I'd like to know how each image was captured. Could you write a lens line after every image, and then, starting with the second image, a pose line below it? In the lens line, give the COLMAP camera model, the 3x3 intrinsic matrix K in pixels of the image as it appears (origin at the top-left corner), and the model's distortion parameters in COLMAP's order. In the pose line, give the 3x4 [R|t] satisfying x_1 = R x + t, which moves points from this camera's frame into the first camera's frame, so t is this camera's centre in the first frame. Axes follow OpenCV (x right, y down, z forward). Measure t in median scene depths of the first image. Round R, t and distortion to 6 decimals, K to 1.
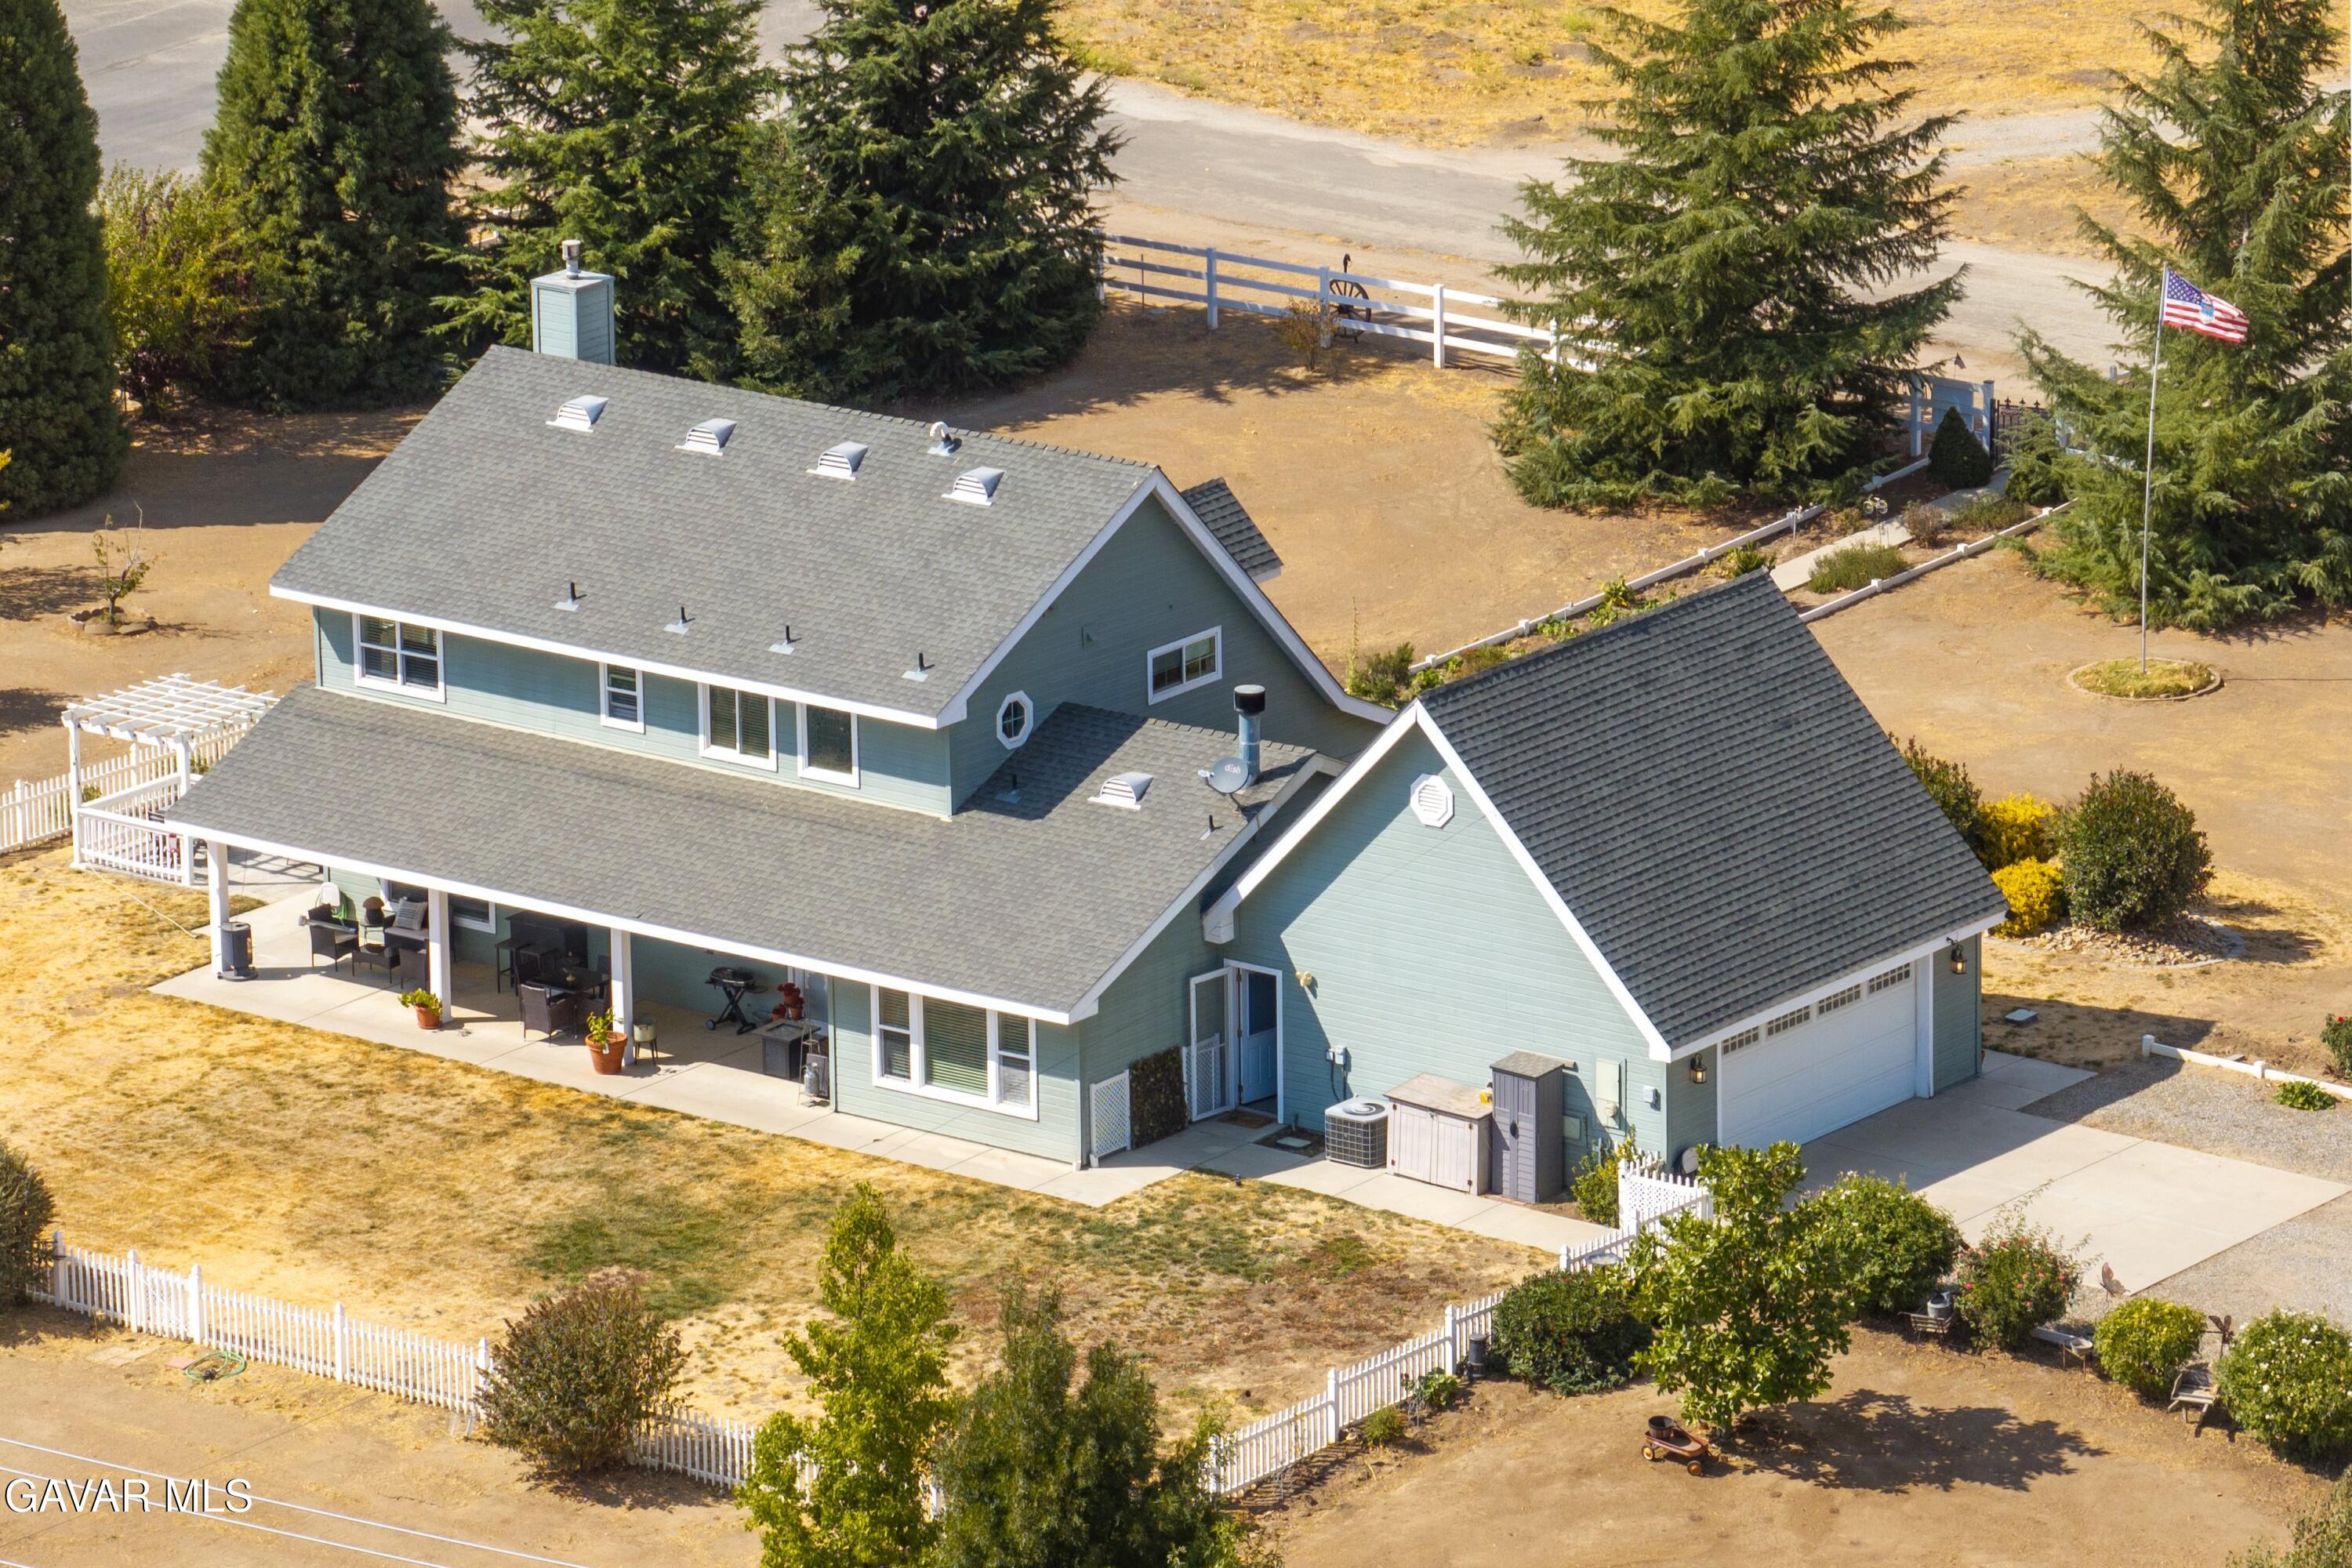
lens RADIAL K [[11499.1, 0, 1176.0], [0, 11499.1, 784.0], [0, 0, 1]] dist [0.132847, 4.031775]
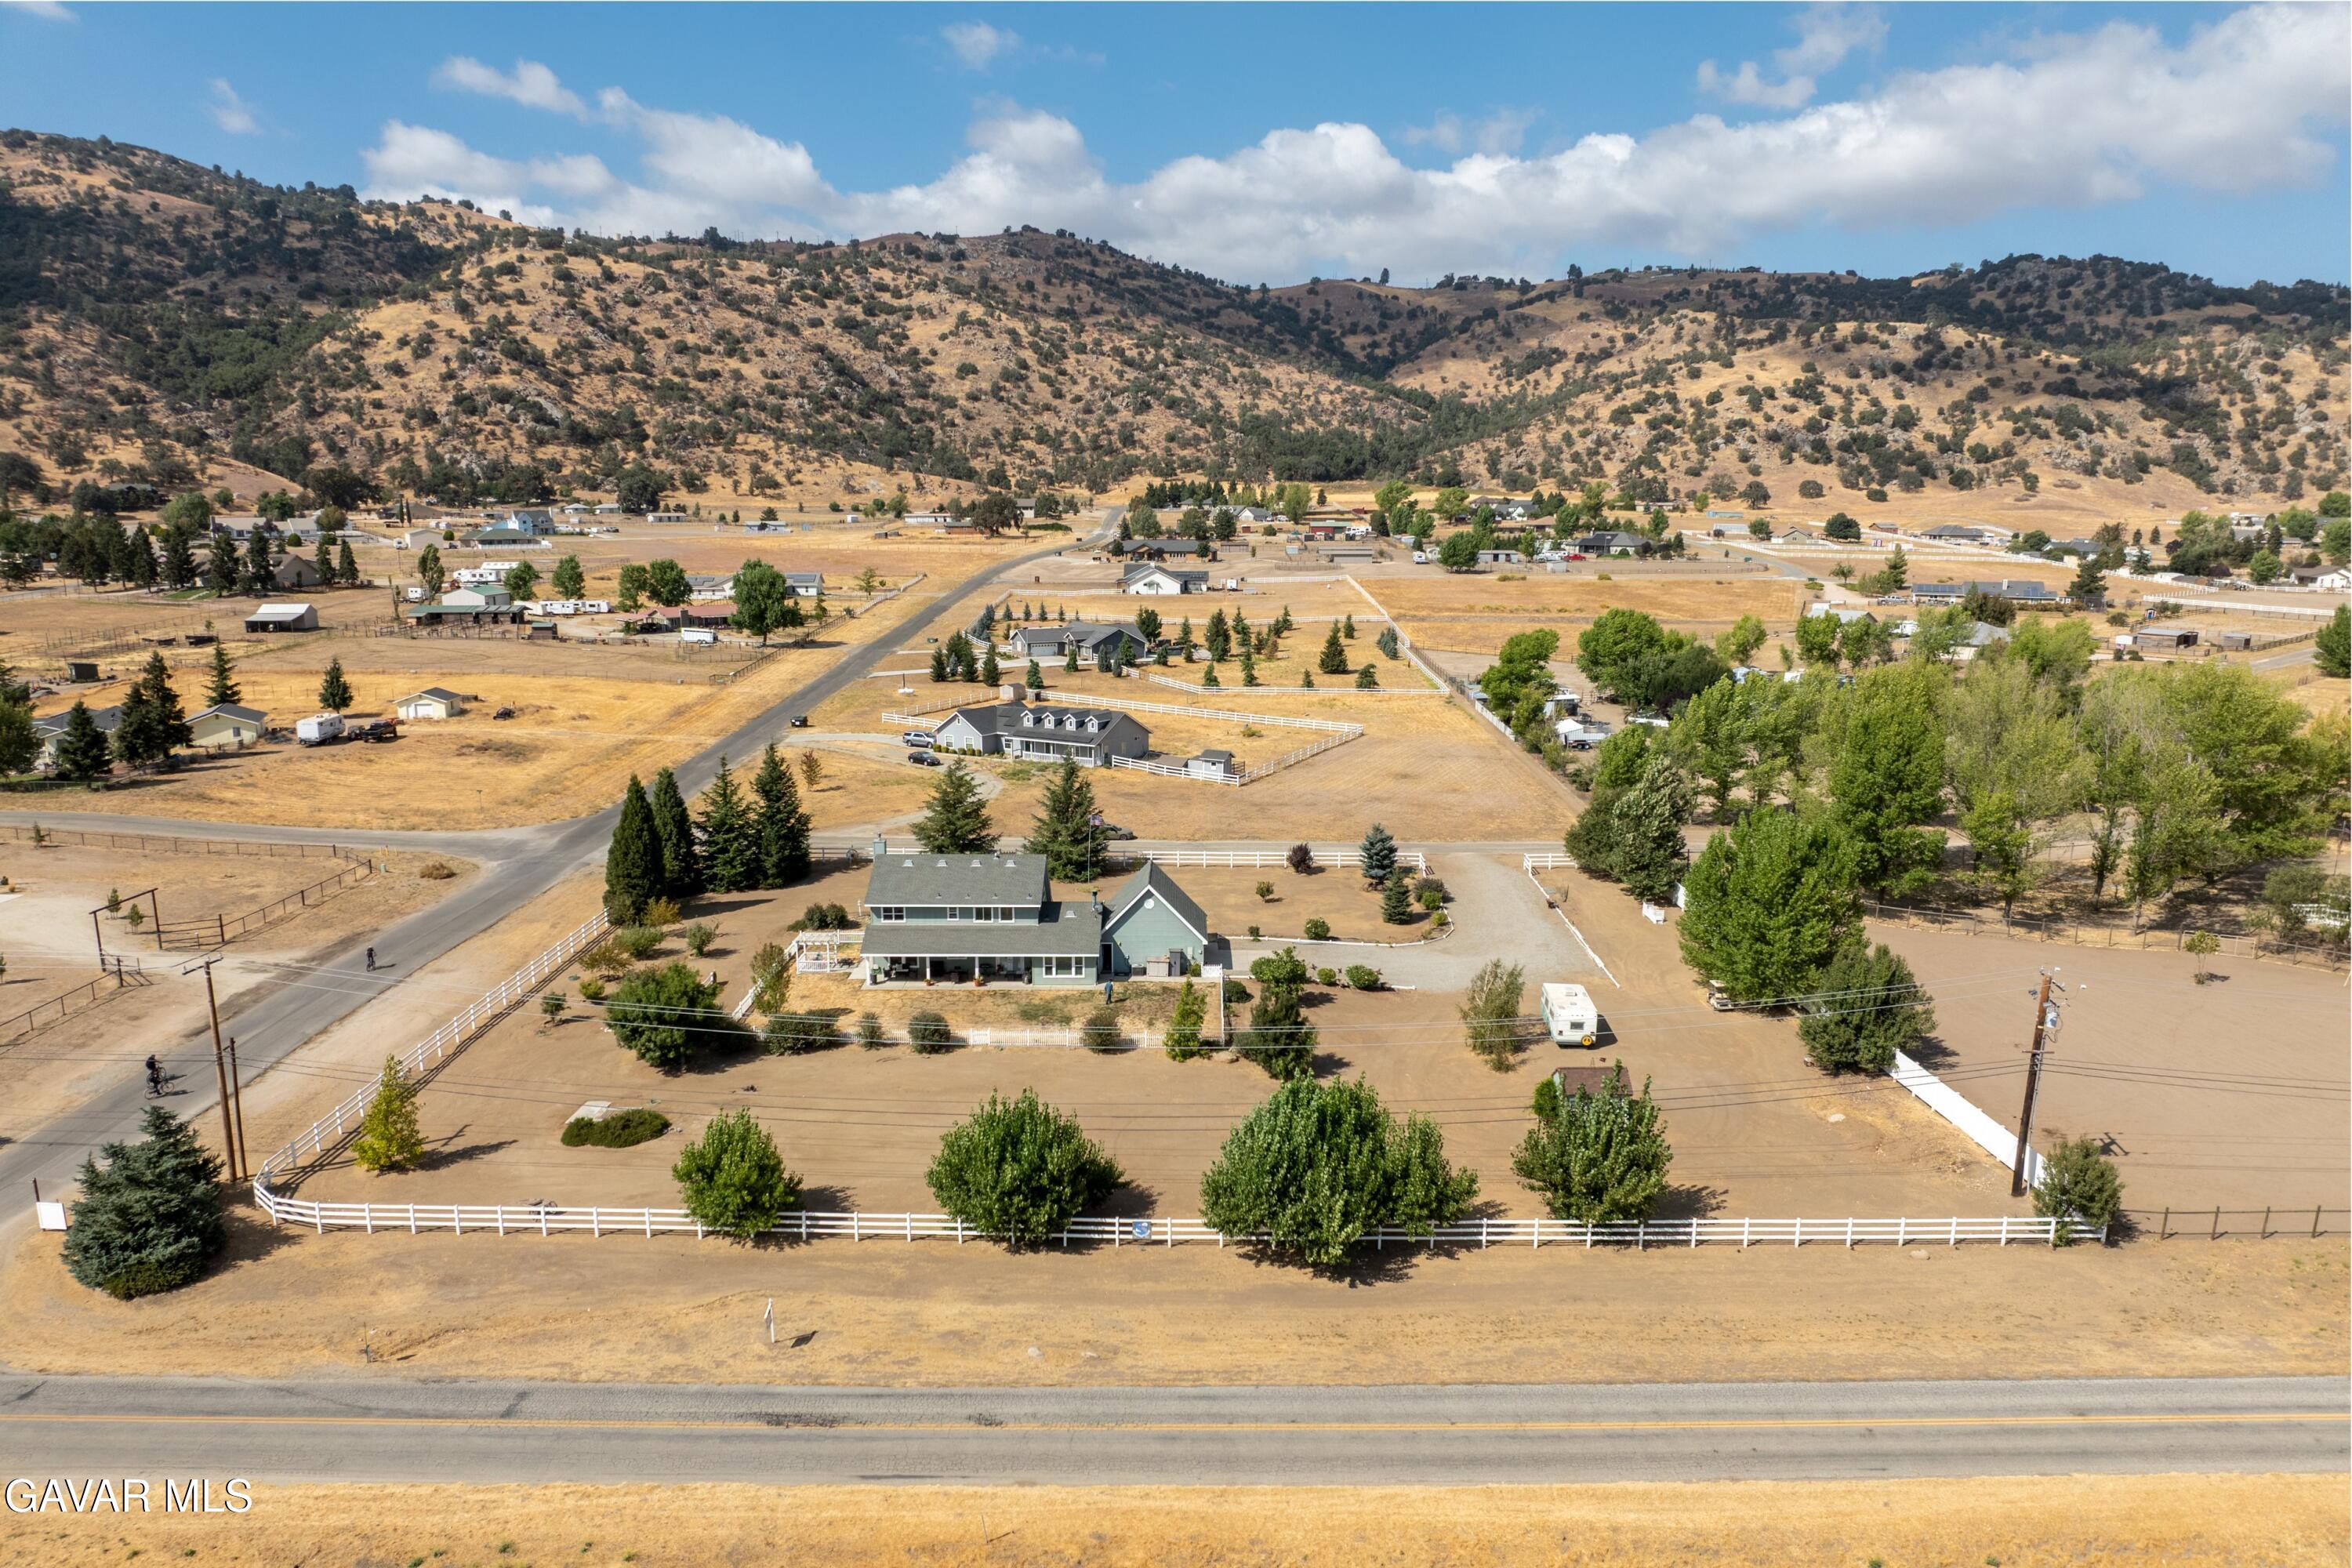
lens RADIAL K [[1682.3, 0, 1181.1], [0, 1682.3, 838.1], [0, 0, 1]] dist [-0.067167, 0.041430]
pose [[0.791164, -0.105681, 0.602404, -0.407682], [0.156735, 0.987100, -0.032679, -0.000681], [-0.591179, 0.120272, 0.797522, 0.370204]]
